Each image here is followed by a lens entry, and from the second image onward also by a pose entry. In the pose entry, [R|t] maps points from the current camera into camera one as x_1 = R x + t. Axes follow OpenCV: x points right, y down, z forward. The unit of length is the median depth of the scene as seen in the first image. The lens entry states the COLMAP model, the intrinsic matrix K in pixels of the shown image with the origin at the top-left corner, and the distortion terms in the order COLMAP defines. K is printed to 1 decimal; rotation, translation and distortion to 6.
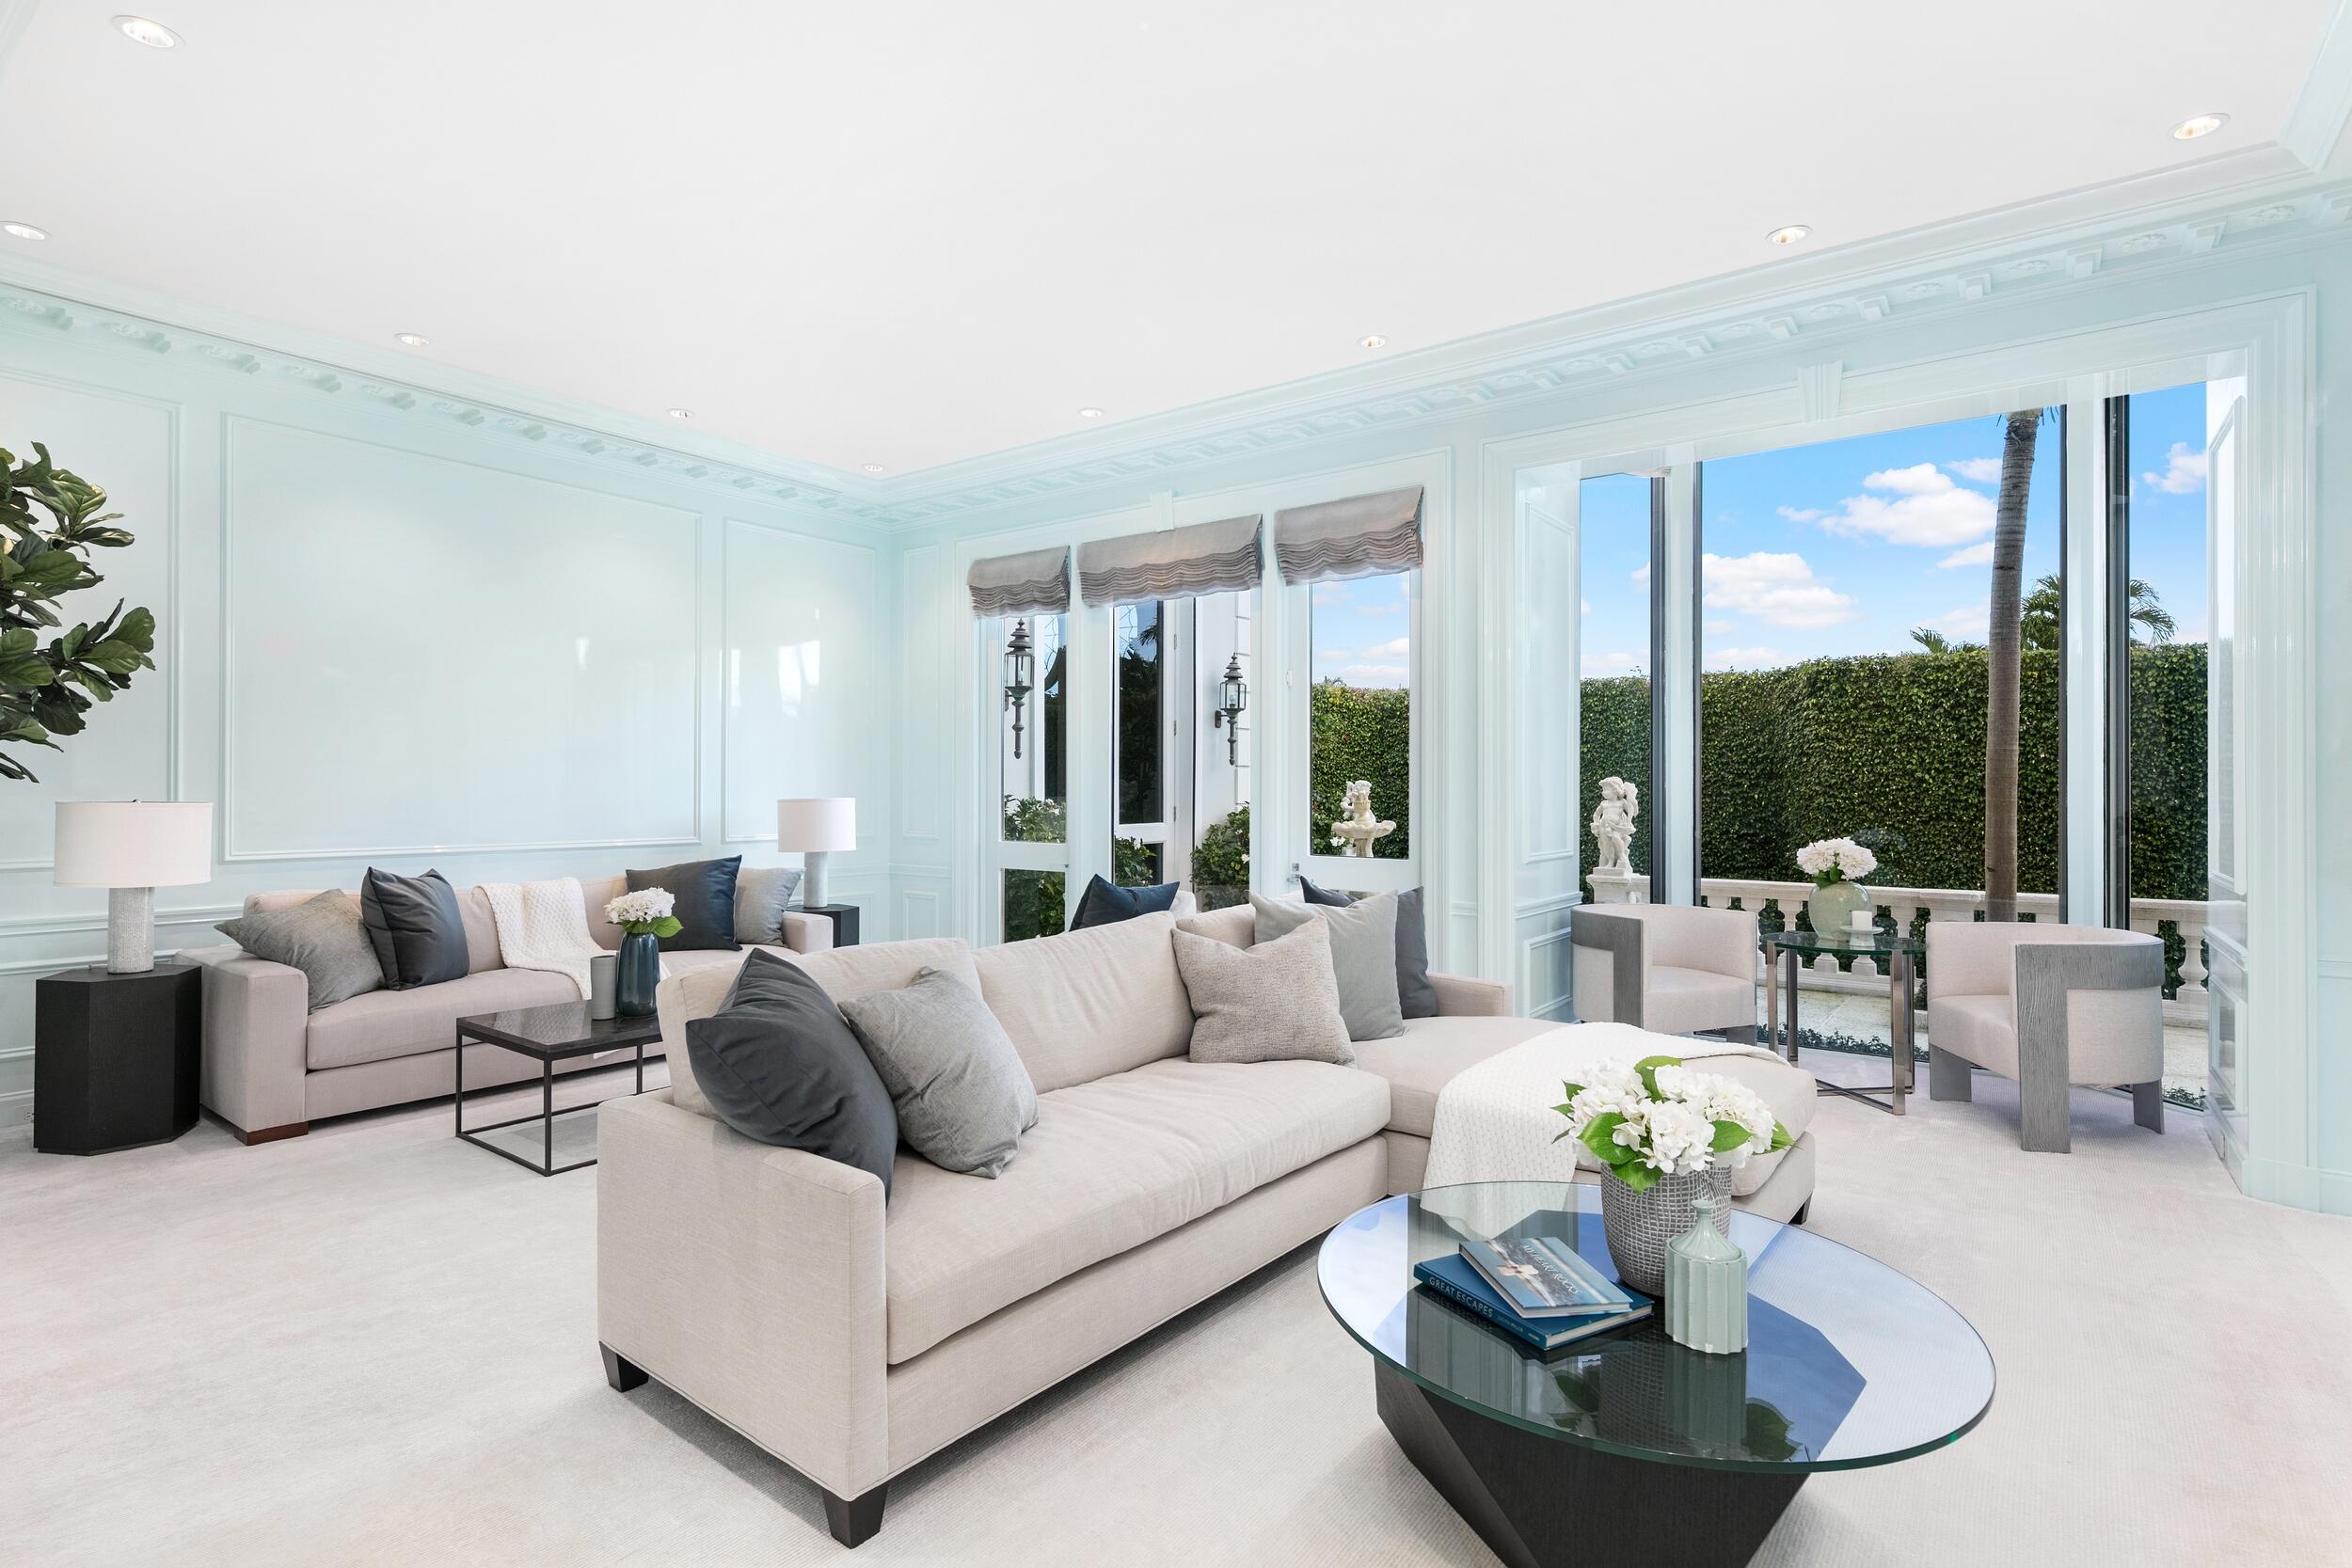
lens RADIAL K [[1163.9, 0, 1167.9], [0, 1163.9, 772.4], [0, 0, 1]] dist [0.001238, -0.000086]
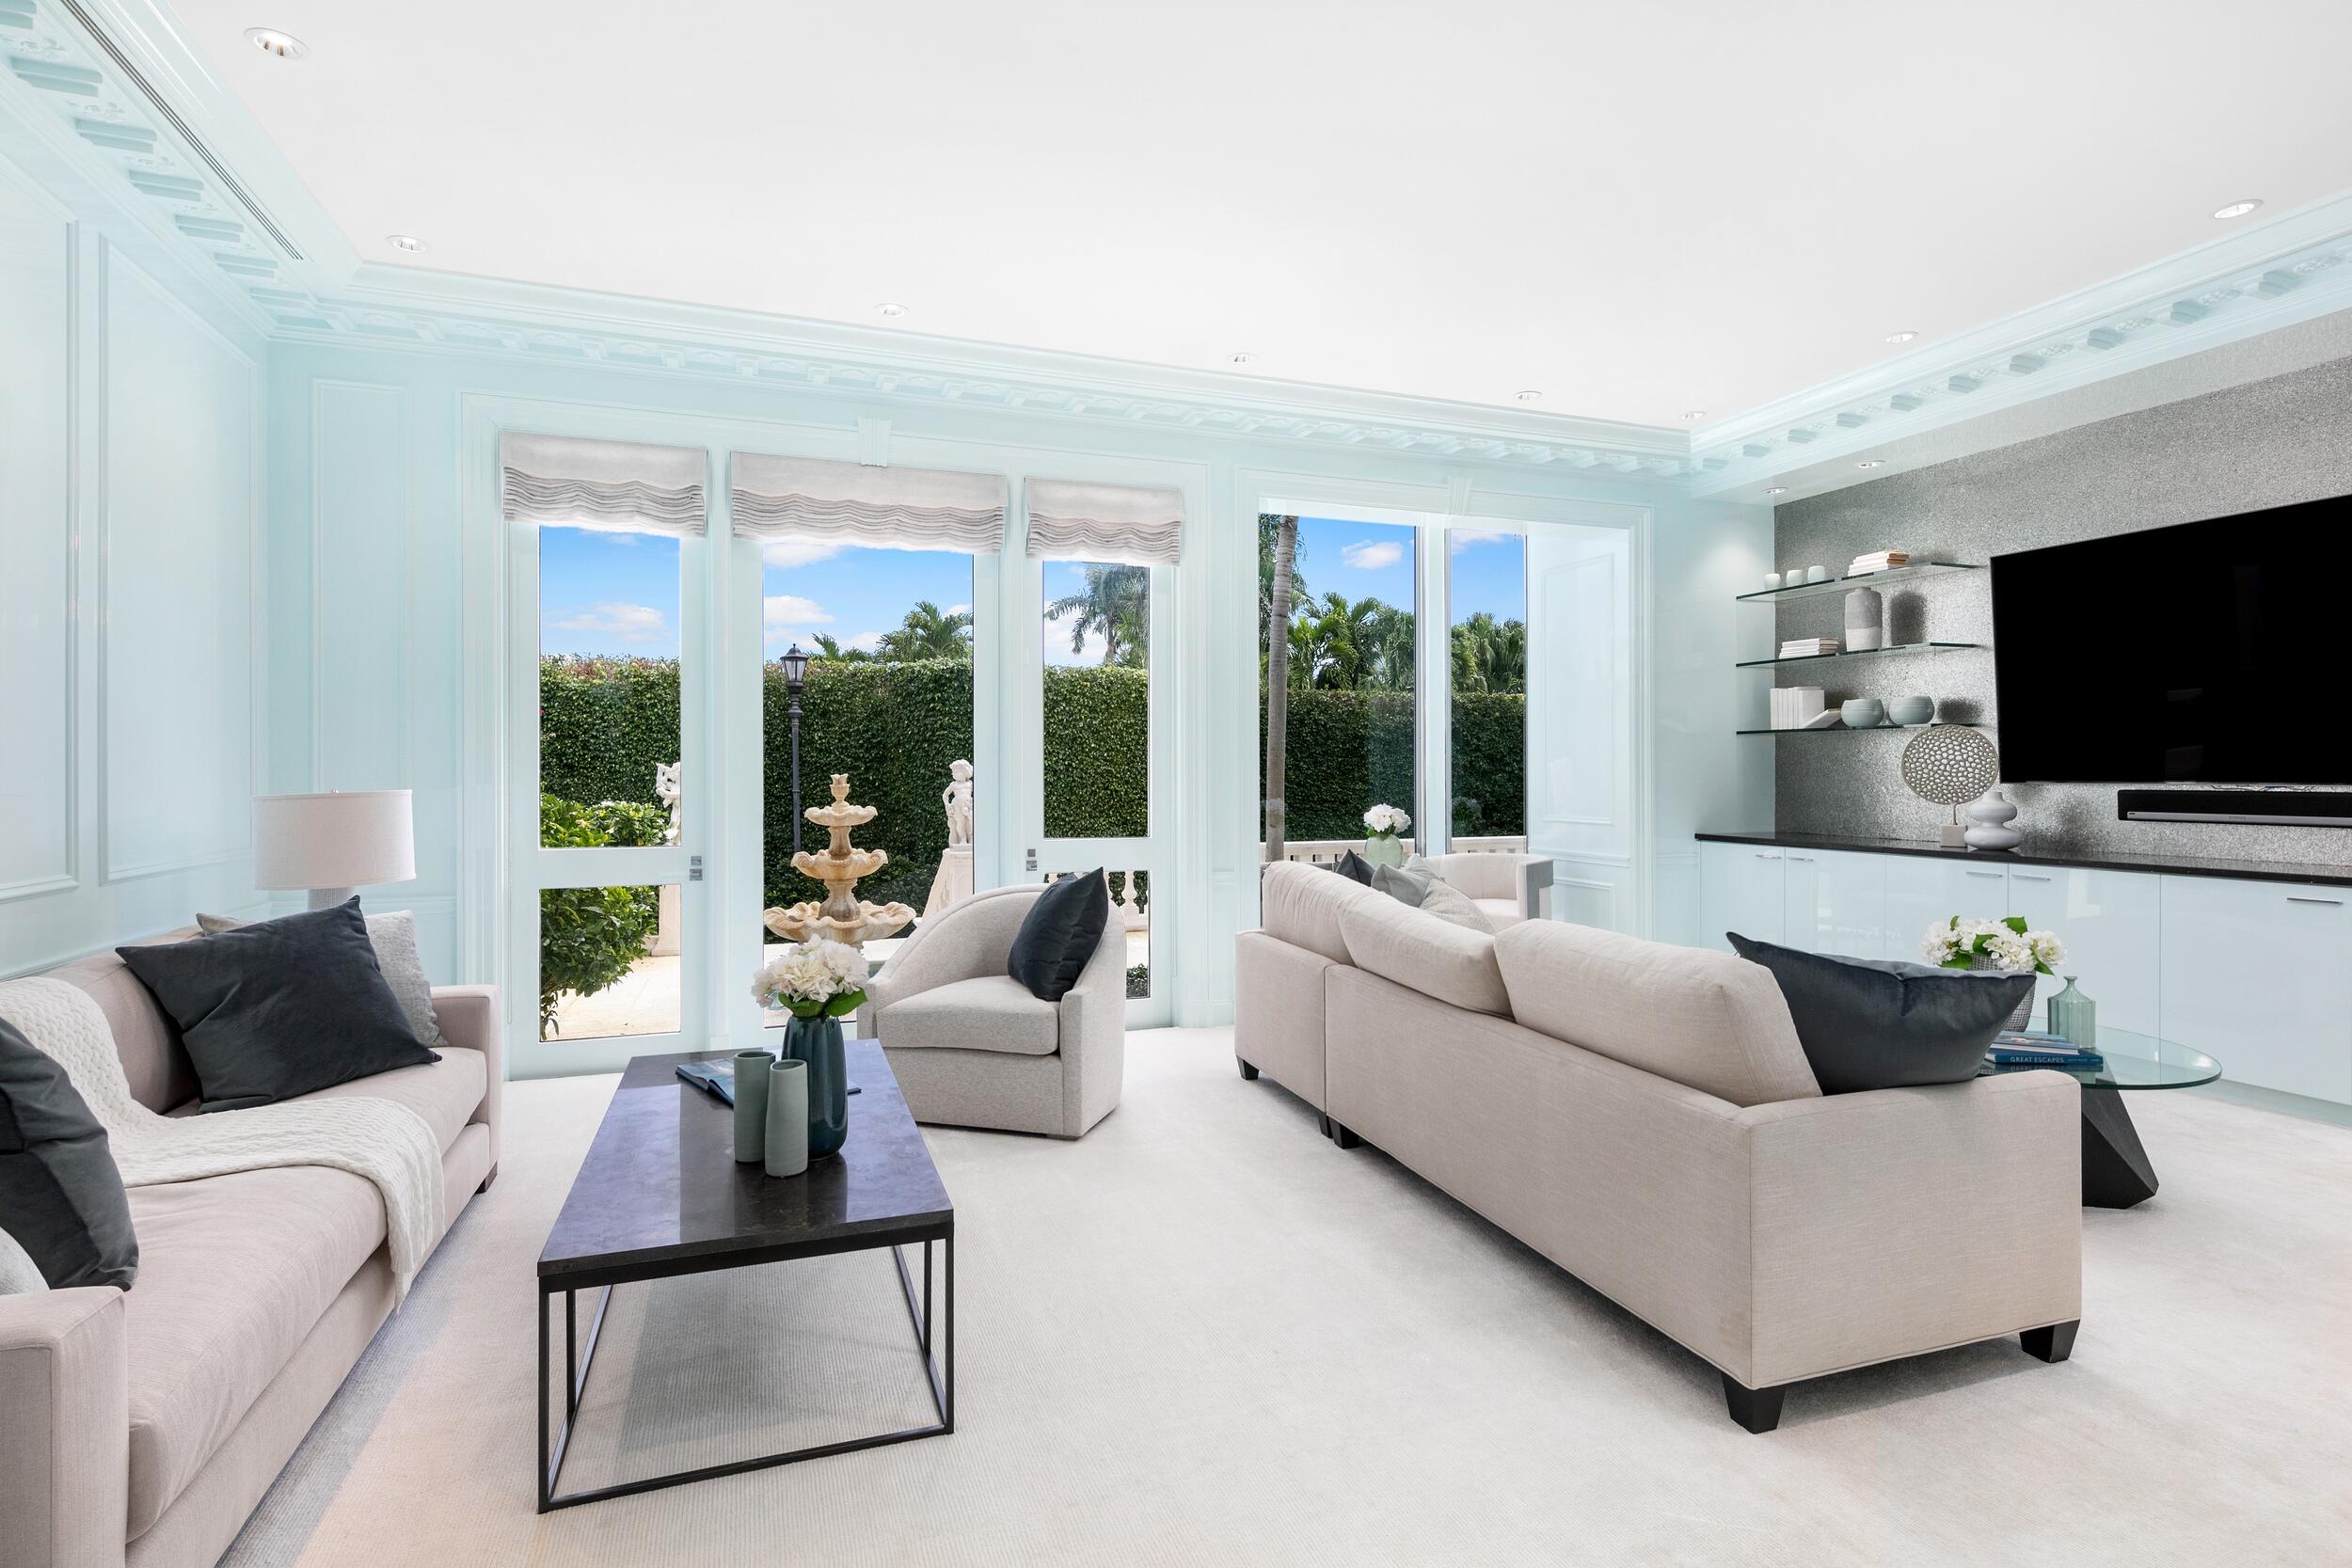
lens RADIAL K [[1163.9, 0, 1167.9], [0, 1163.9, 772.4], [0, 0, 1]] dist [0.001238, -0.000086]
pose [[0.534528, -0.004411, 0.845139, -0.570903], [-0.008053, 0.999914, 0.010312, 0.003445], [-0.845113, -0.012318, 0.534446, 0.350407]]
